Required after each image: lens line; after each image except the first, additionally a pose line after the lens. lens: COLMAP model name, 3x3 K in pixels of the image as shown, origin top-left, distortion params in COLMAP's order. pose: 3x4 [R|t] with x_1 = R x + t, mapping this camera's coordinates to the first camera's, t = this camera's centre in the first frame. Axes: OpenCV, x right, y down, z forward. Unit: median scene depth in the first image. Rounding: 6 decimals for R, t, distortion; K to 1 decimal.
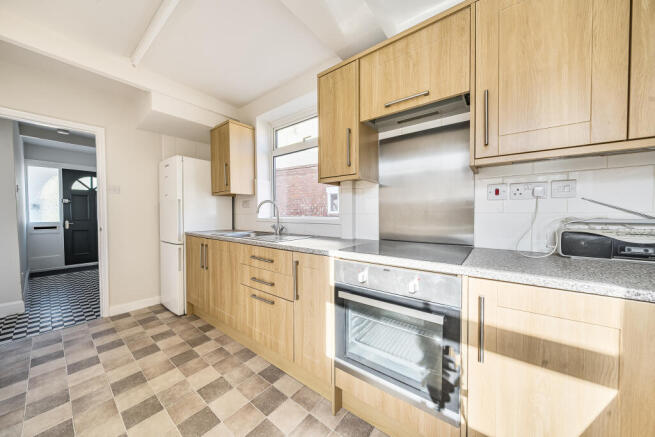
lens RADIAL K [[221.2, 0, 325.6], [0, 221.2, 216.5], [0, 0, 1]] dist [-0.007679, -0.000004]
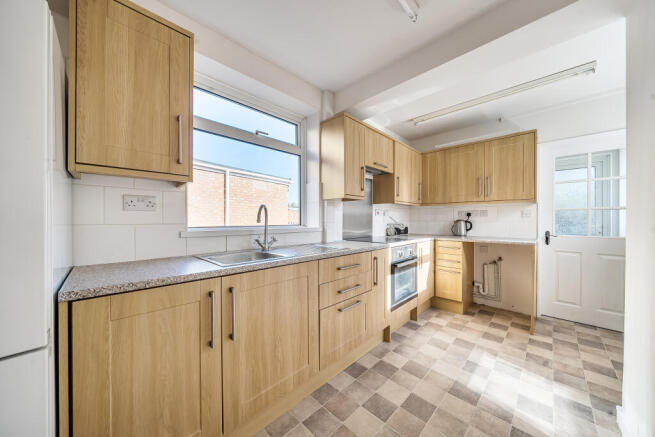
lens RADIAL K [[221.2, 0, 326.0], [0, 221.2, 220.5], [0, 0, 1]] dist [-0.007679, -0.000004]
pose [[0.121978, -0.007543, 0.992504, -1.415481], [-0.019065, 0.999769, 0.009941, -0.021779], [-0.992350, -0.020135, 0.121806, 1.098537]]
